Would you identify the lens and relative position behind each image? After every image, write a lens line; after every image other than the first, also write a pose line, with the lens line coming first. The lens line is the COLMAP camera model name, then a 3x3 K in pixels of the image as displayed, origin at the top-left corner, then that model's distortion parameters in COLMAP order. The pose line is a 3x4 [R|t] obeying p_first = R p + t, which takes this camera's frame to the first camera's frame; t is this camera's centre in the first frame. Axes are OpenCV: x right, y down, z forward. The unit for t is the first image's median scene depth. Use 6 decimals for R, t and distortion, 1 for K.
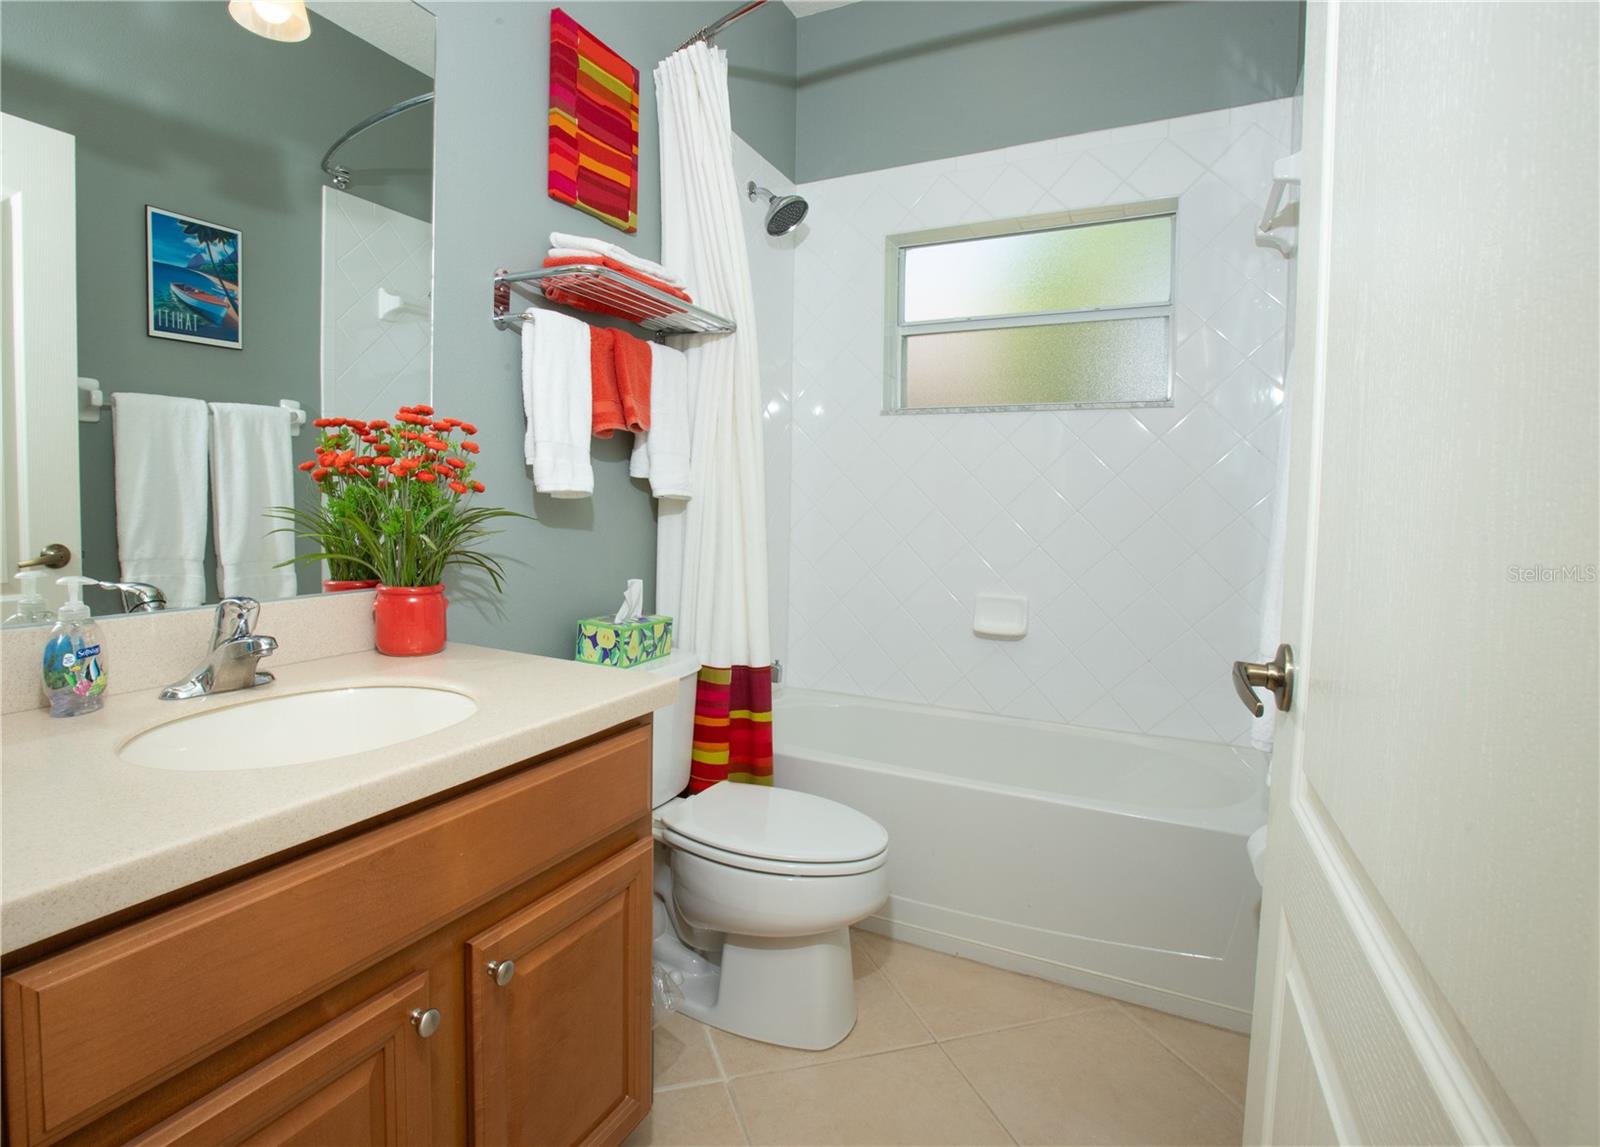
lens RADIAL K [[874.4, 0, 795.3], [0, 874.4, 583.0], [0, 0, 1]] dist [-0.093521, 0.034439]
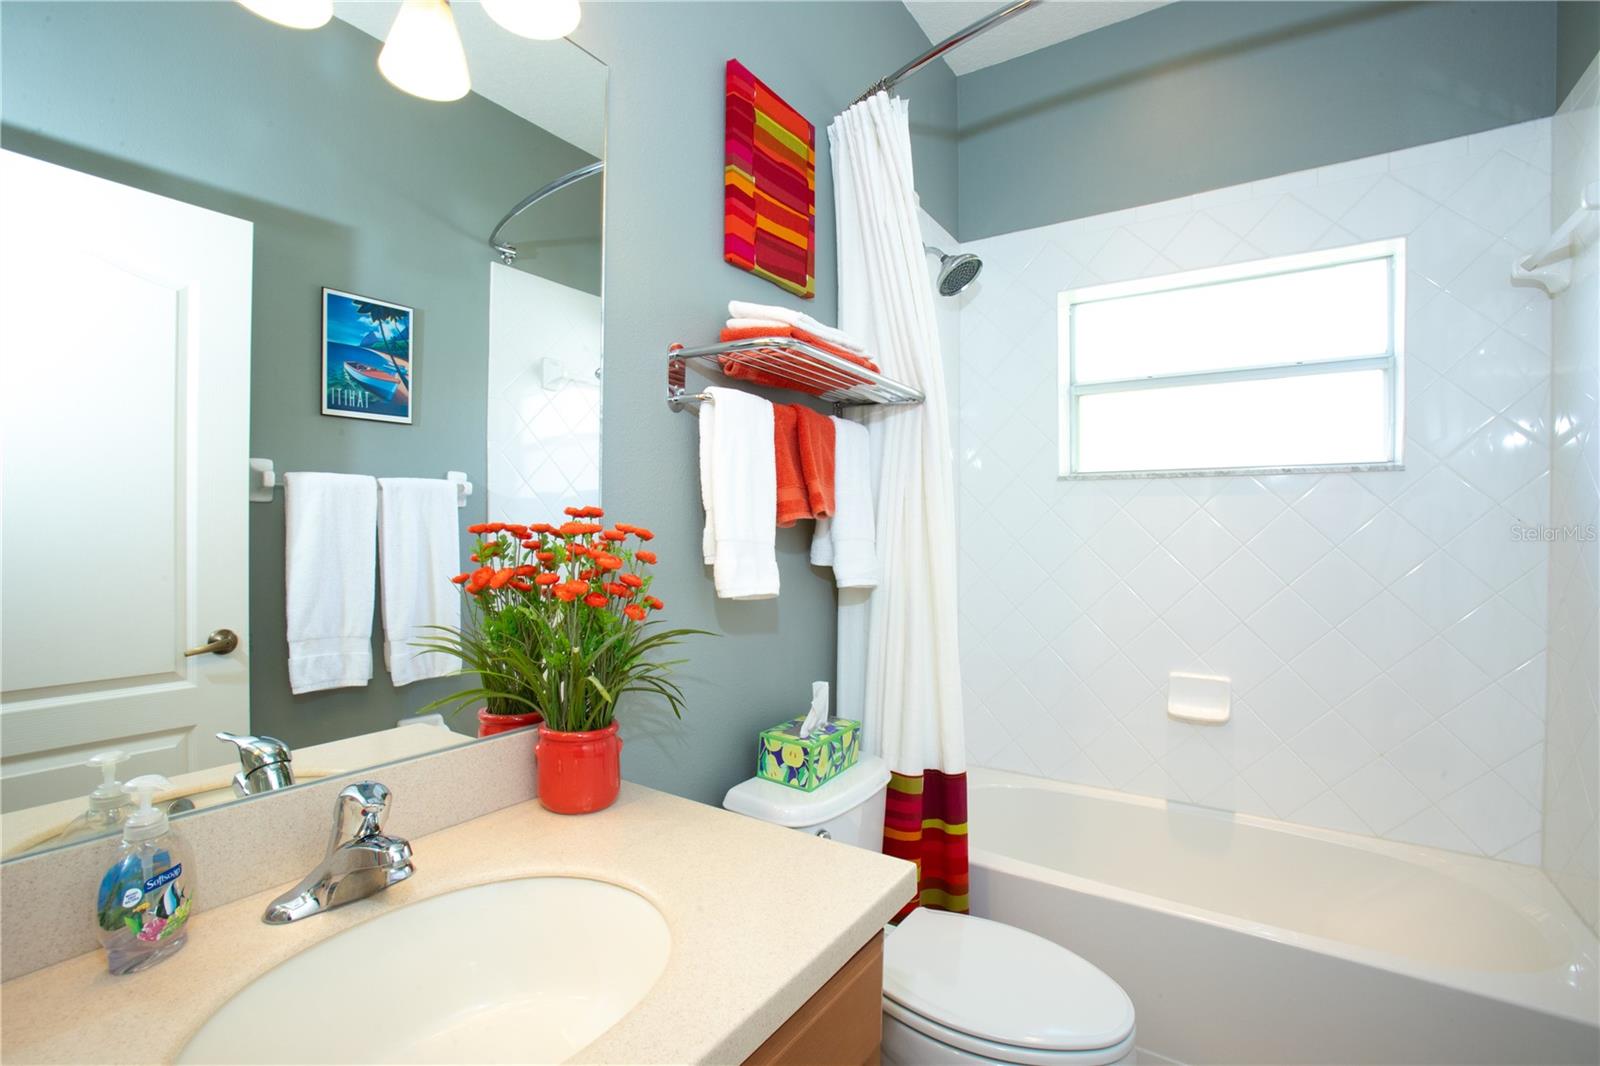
lens RADIAL K [[695.8, 0, 800.0], [0, 695.8, 533.0], [0, 0, 1]] dist [-0.083698, 0.027805]
pose [[0.995269, -0.009233, -0.096714, -0.135044], [0.004582, 0.998827, -0.048200, -0.123695], [0.097046, 0.047529, 0.994144, 0.282494]]
